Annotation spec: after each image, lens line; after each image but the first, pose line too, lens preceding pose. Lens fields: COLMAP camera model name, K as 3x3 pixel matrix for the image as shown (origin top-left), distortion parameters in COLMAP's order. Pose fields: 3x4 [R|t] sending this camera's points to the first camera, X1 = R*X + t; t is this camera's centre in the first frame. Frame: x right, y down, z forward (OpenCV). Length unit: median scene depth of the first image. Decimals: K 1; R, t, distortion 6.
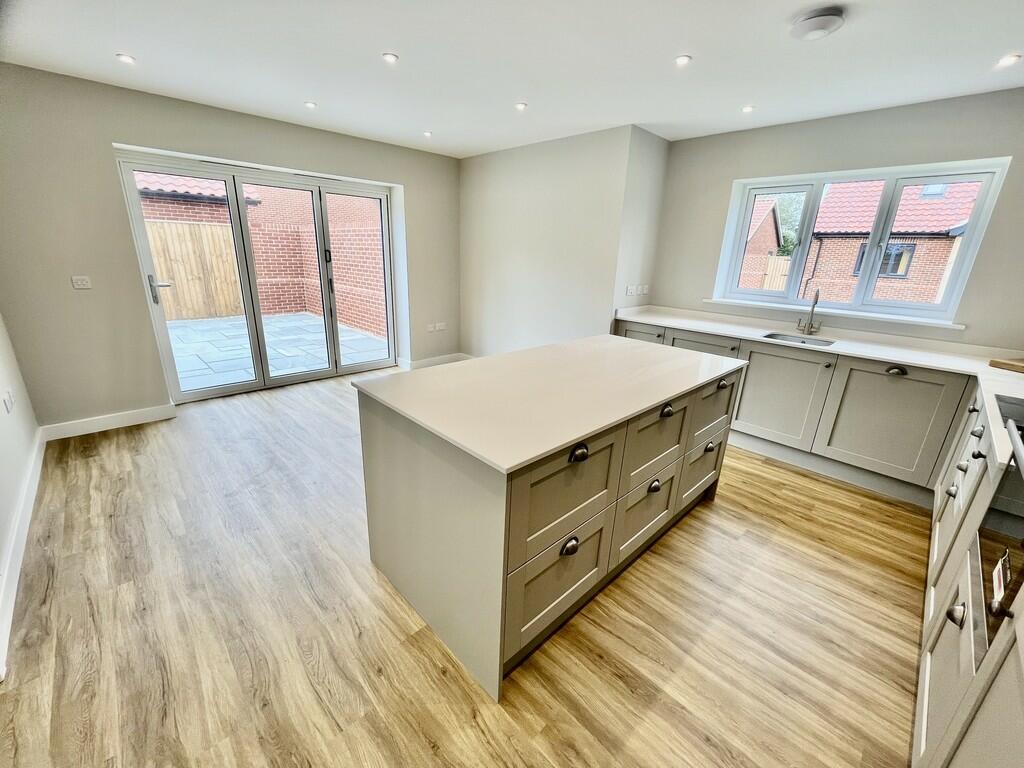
lens RADIAL K [[415.8, 0, 509.1], [0, 415.8, 384.0], [0, 0, 1]] dist [-0.004705, 0.001547]
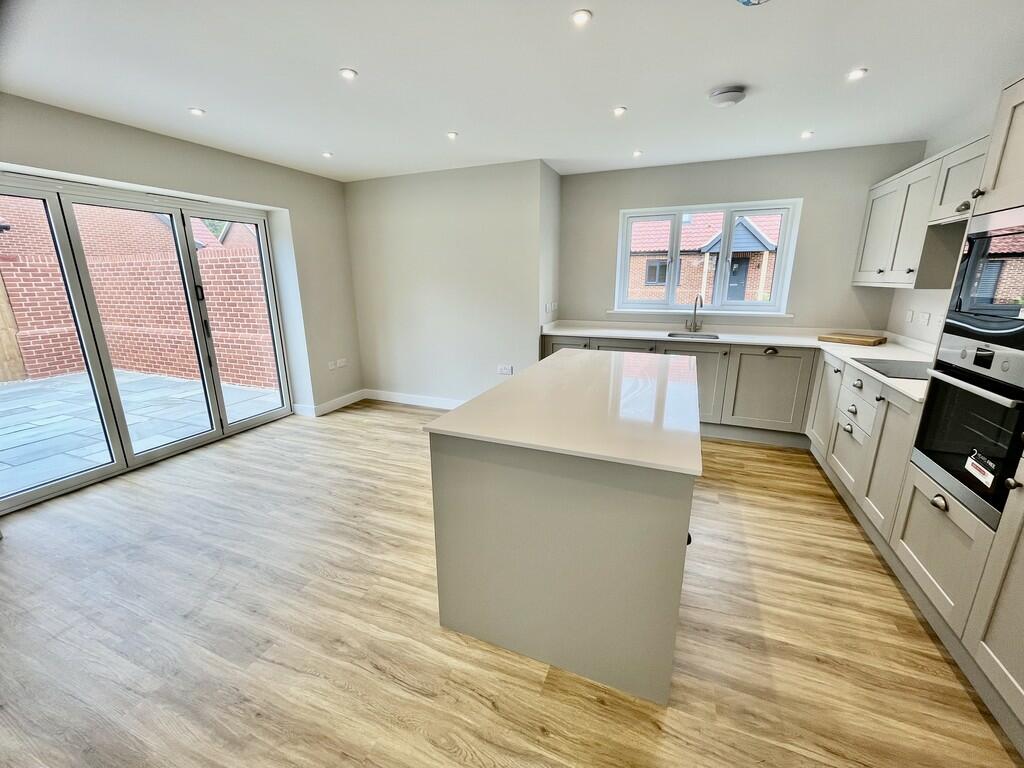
lens RADIAL K [[415.8, 0, 509.6], [0, 415.8, 383.9], [0, 0, 1]] dist [-0.004705, 0.001547]
pose [[0.917397, -0.138980, 0.372918, -0.346328], [0.158459, 0.987122, -0.021933, -0.030997], [-0.365067, 0.079214, 0.927605, 0.066329]]
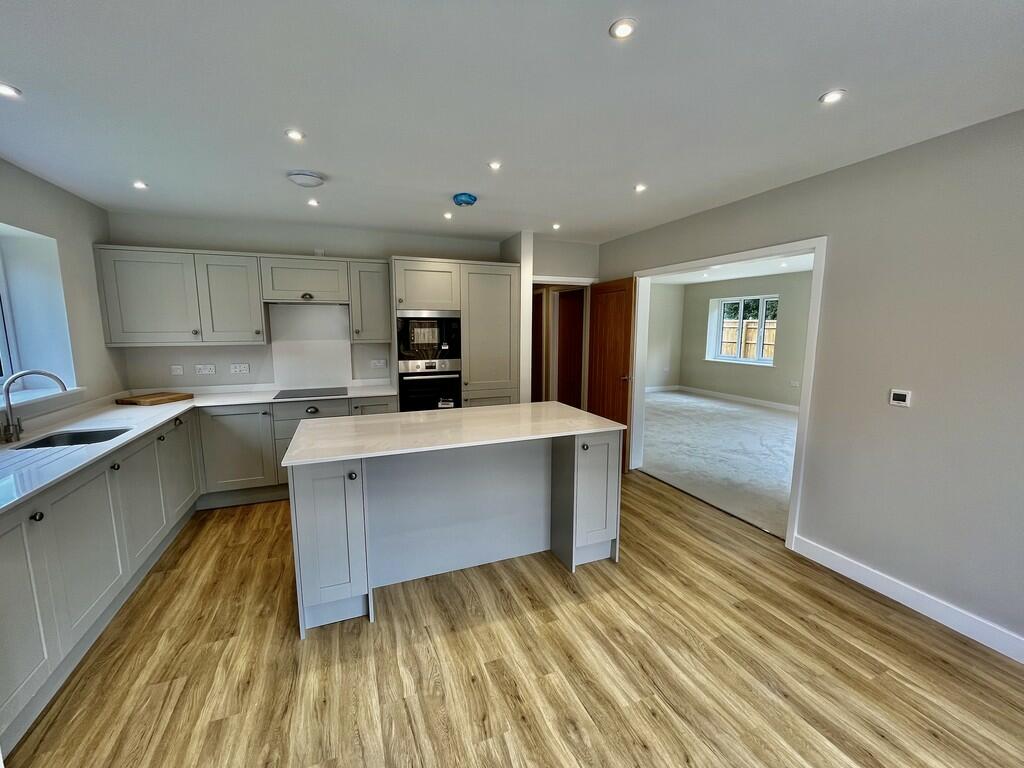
lens RADIAL K [[415.8, 0, 509.9], [0, 415.8, 382.1], [0, 0, 1]] dist [-0.004705, 0.001547]
pose [[-0.925334, -0.084697, 0.369572, -0.347051], [0.085767, 0.902706, 0.421622, -0.527587], [-0.369326, 0.421838, -0.828041, 1.517543]]
